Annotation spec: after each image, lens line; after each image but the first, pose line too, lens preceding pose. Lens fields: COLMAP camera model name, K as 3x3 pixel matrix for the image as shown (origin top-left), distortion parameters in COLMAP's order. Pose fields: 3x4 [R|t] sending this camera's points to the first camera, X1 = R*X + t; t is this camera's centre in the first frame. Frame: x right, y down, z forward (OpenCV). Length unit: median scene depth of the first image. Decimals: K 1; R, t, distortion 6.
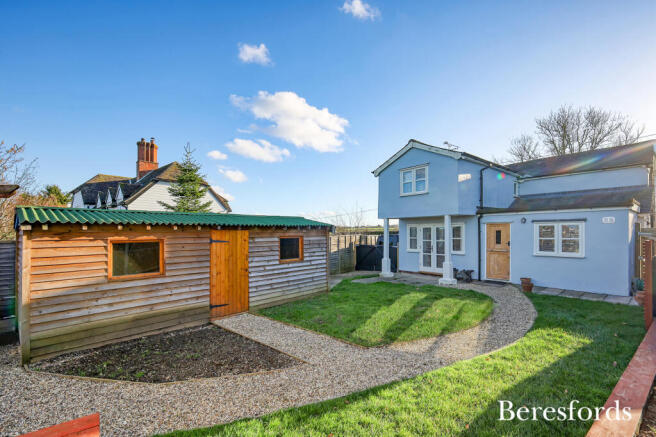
lens RADIAL K [[284.3, 0, 328.0], [0, 284.3, 218.5], [0, 0, 1]] dist [-0.001197, 0.000099]
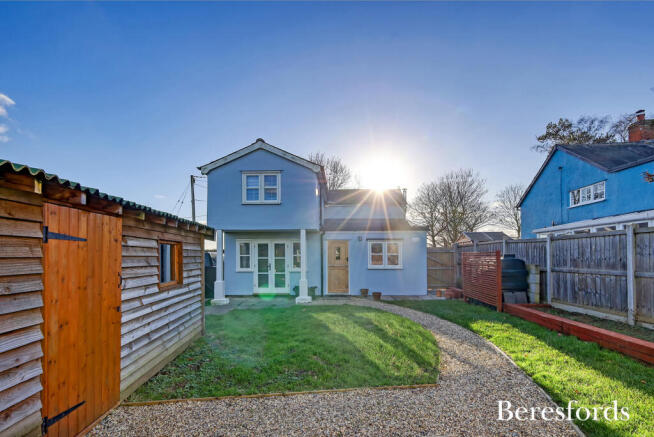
lens RADIAL K [[296.1, 0, 327.0], [0, 296.1, 247.2], [0, 0, 1]] dist [0.001917, 0.000496]
pose [[0.666794, 0.029524, 0.744657, -0.265064], [-0.040850, 0.999161, -0.003036, 0.048533], [-0.744122, -0.028395, 0.667440, 0.298127]]
